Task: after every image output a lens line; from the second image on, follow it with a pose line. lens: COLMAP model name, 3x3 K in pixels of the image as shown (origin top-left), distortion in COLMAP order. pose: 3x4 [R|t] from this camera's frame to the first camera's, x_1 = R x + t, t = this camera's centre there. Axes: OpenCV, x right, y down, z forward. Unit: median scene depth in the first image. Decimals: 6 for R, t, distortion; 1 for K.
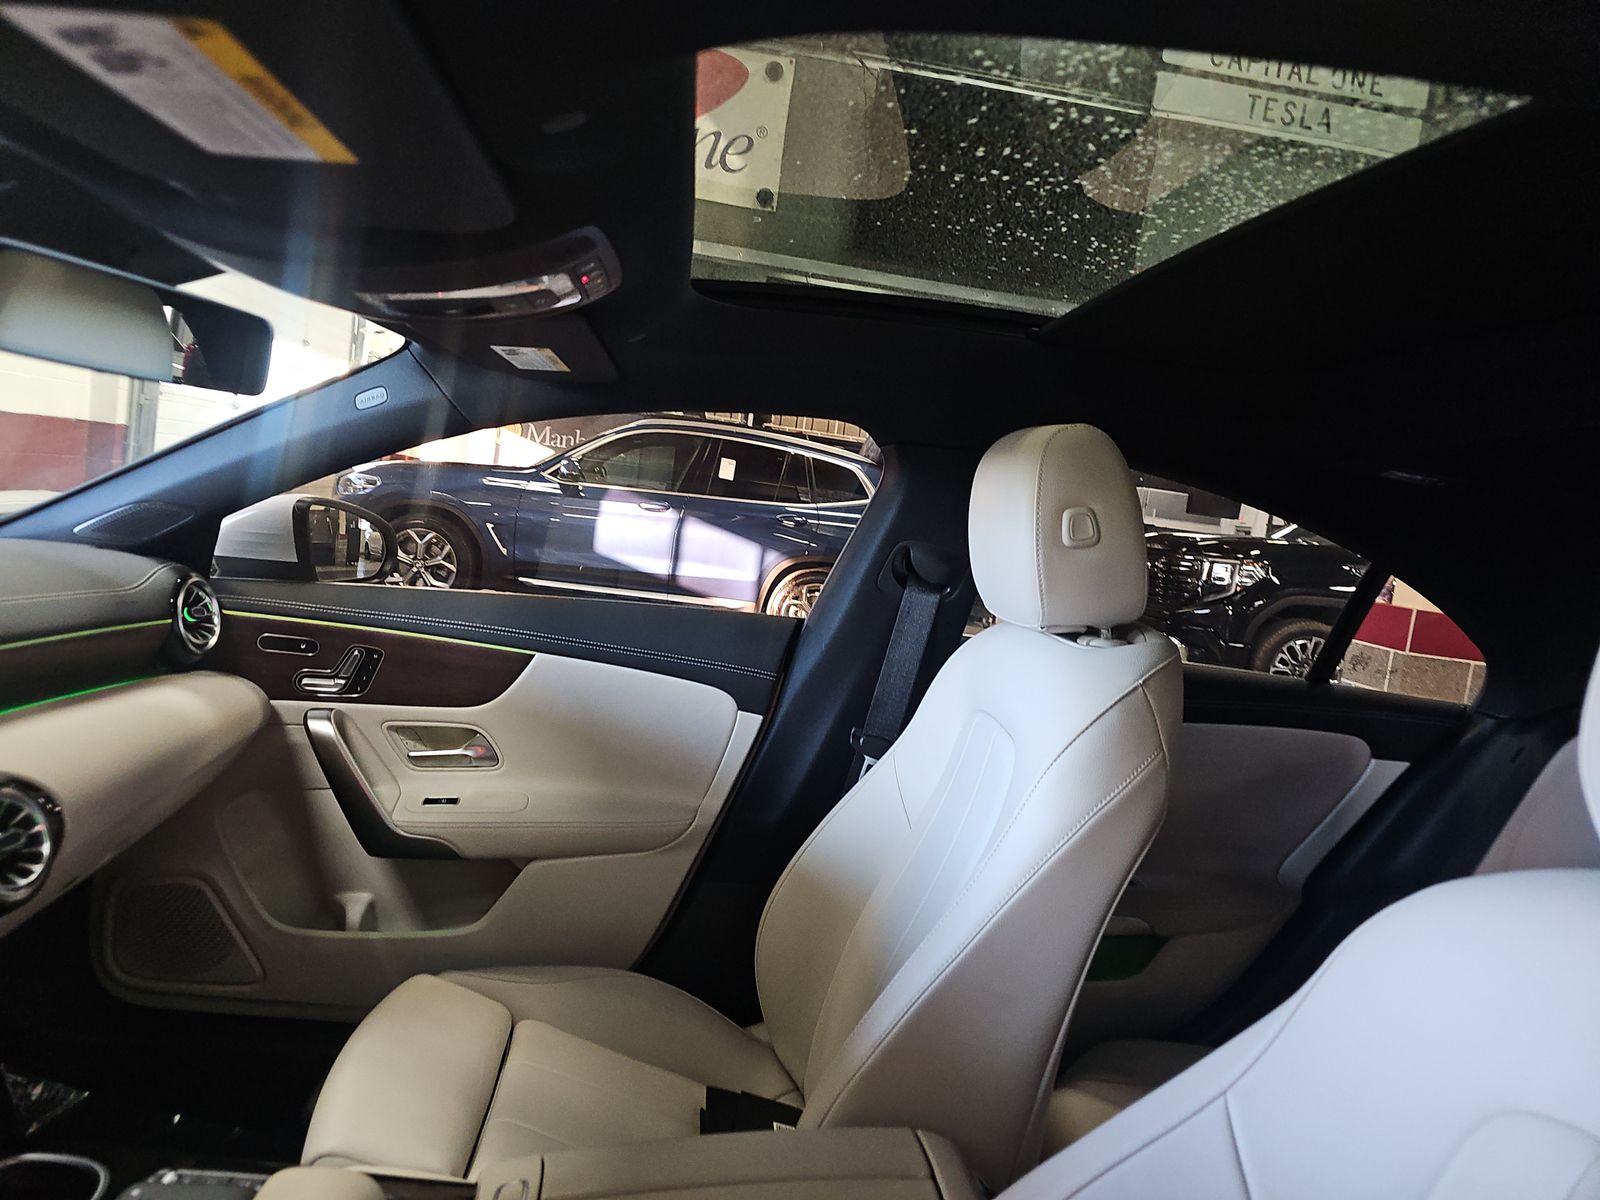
lens RADIAL K [[1022.7, 0, 788.3], [0, 1022.7, 574.3], [0, 0, 1]] dist [0.054508, -0.068860]
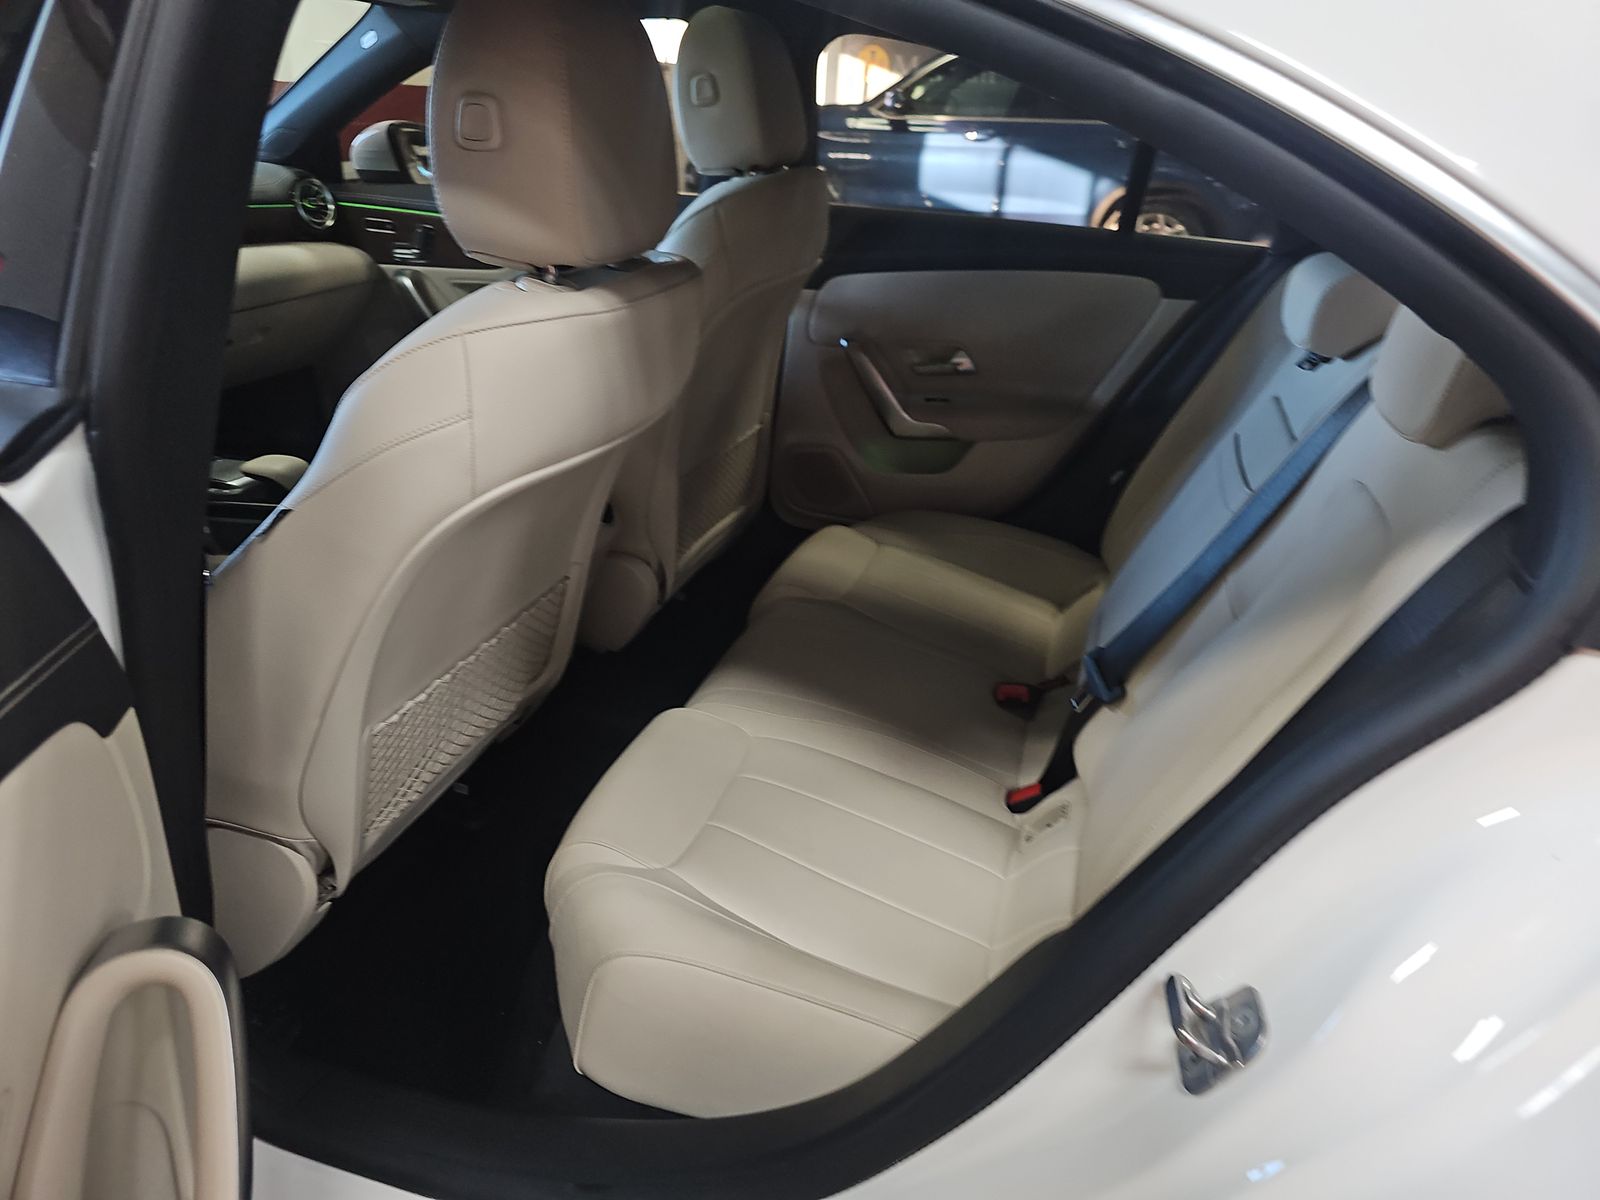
lens RADIAL K [[1022.7, 0, 788.3], [0, 1022.7, 574.3], [0, 0, 1]] dist [0.054508, -0.068860]
pose [[0.924035, 0.084671, -0.372813, 0.653467], [0.038899, 0.949282, 0.312010, 0.098742], [0.380323, -0.302811, 0.873877, -0.255552]]
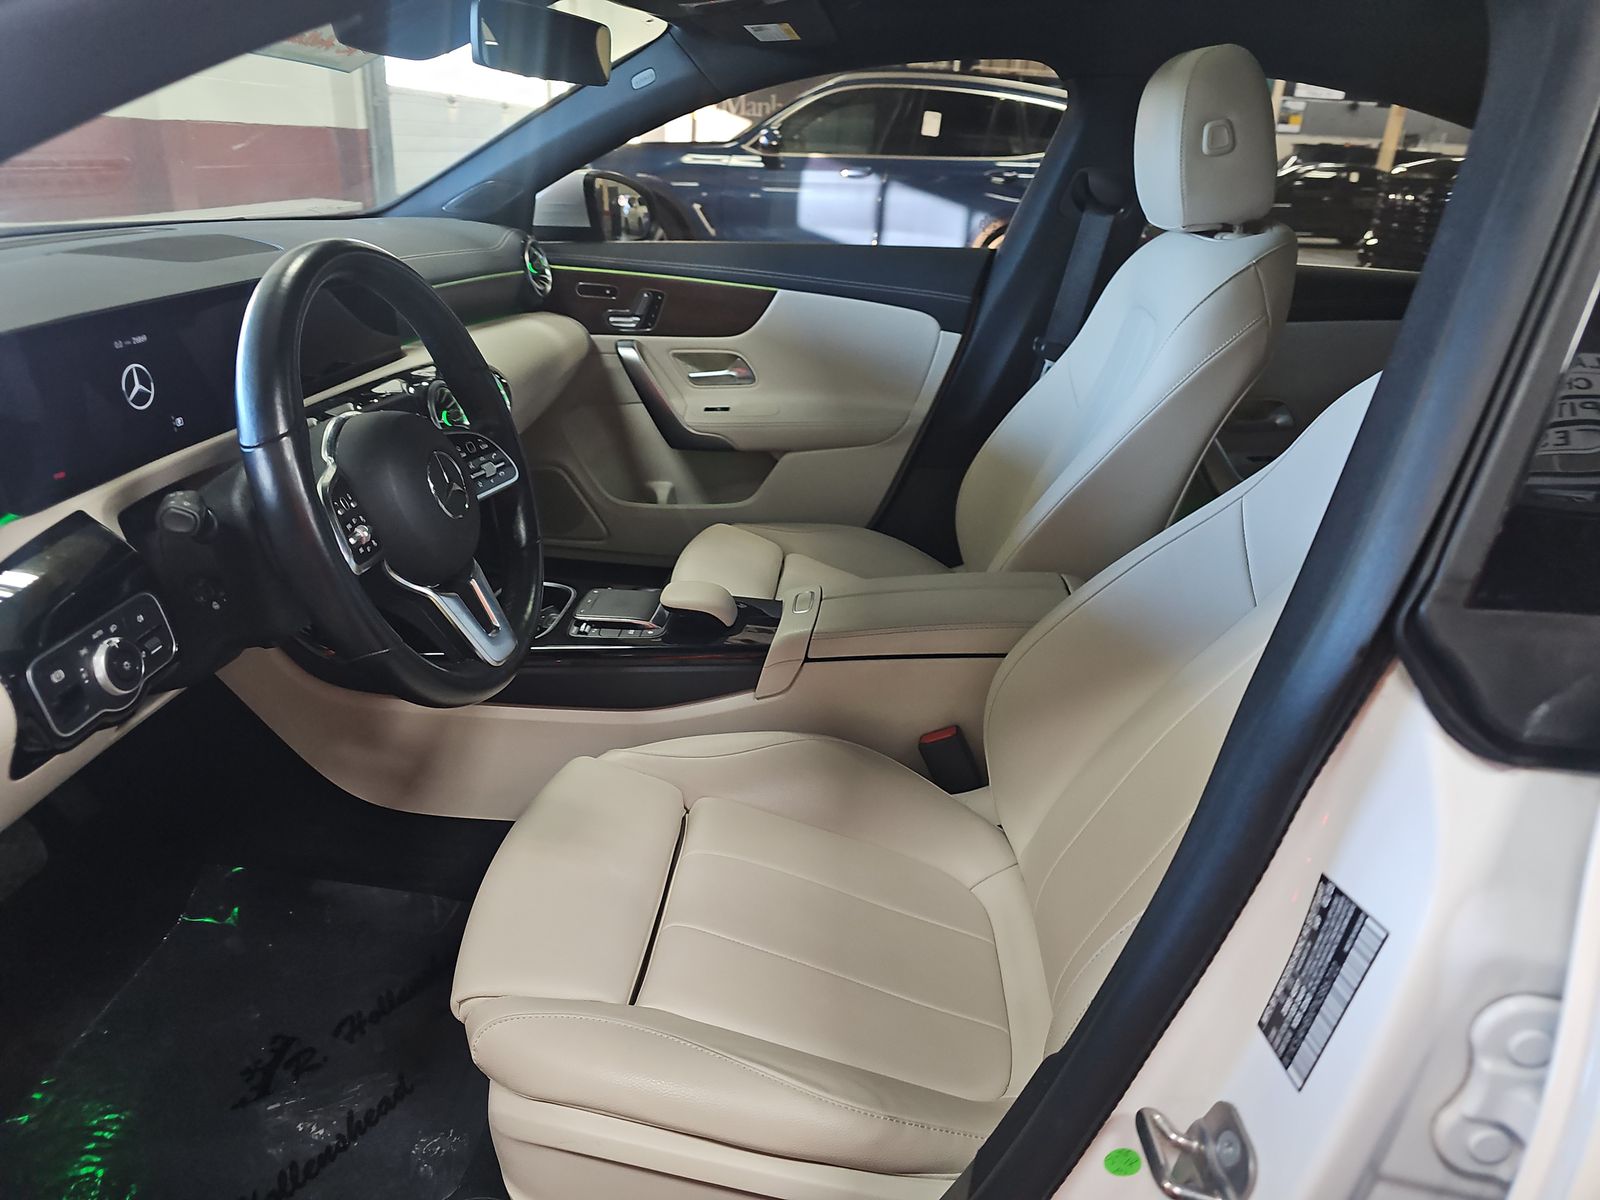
lens RADIAL K [[1022.7, 0, 788.3], [0, 1022.7, 574.3], [0, 0, 1]] dist [0.054508, -0.068860]
pose [[0.979426, -0.000046, -0.201802, 0.020284], [0.060615, 0.953890, 0.293973, 0.039392], [0.192483, -0.300157, 0.934268, -0.277046]]
